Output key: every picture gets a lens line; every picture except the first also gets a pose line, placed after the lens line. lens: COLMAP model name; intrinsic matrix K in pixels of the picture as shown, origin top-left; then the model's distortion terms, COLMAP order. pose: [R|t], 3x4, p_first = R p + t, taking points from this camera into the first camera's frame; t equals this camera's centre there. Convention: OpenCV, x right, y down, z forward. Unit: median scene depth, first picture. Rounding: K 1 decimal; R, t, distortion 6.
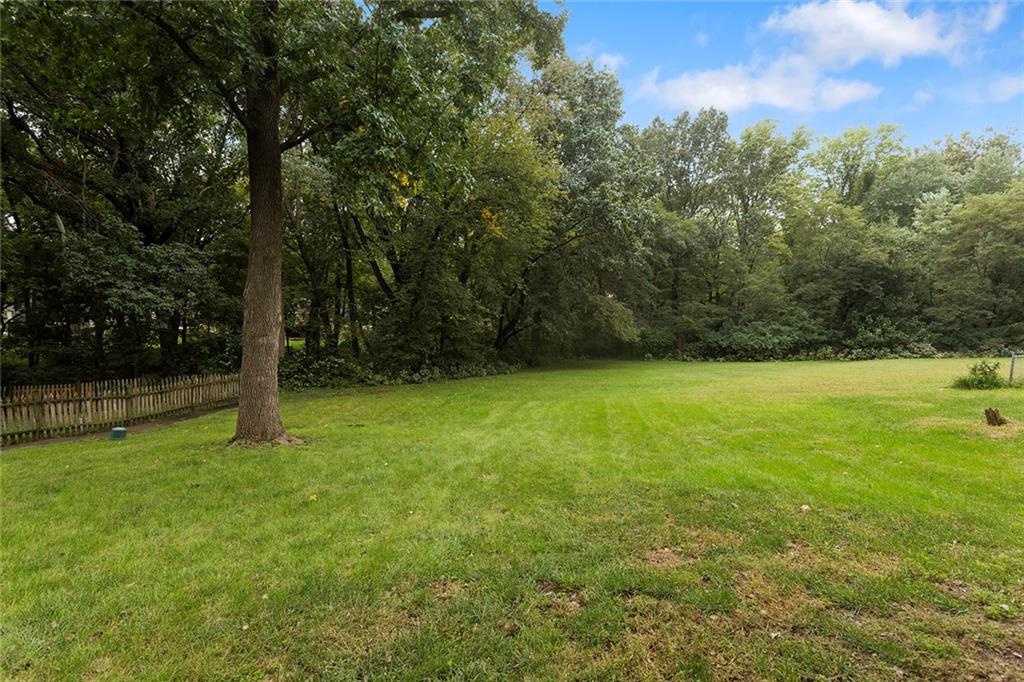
lens RADIAL K [[477.5, 0, 499.1], [0, 477.5, 338.7], [0, 0, 1]] dist [0.003168, 0.000534]
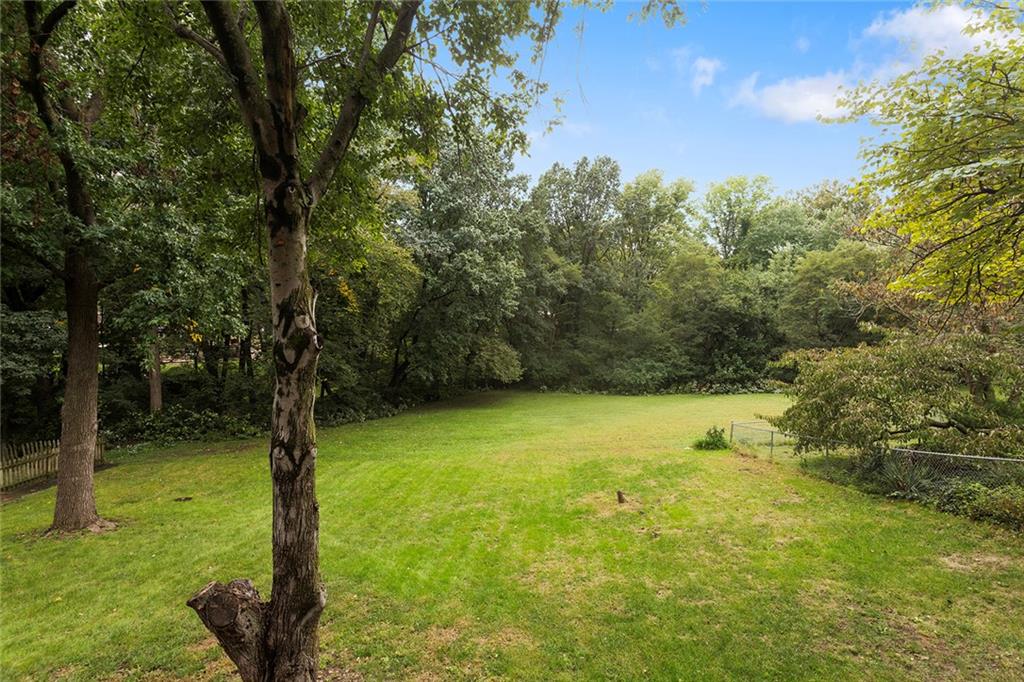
lens RADIAL K [[496.8, 0, 512.0], [0, 496.8, 341.0], [0, 0, 1]] dist [-0.000164, 0.000080]
pose [[0.994557, 0.000086, 0.104193, 0.145919], [-0.000055, 1.000000, -0.000295, -0.080312], [-0.104193, 0.000288, 0.994557, -0.119219]]
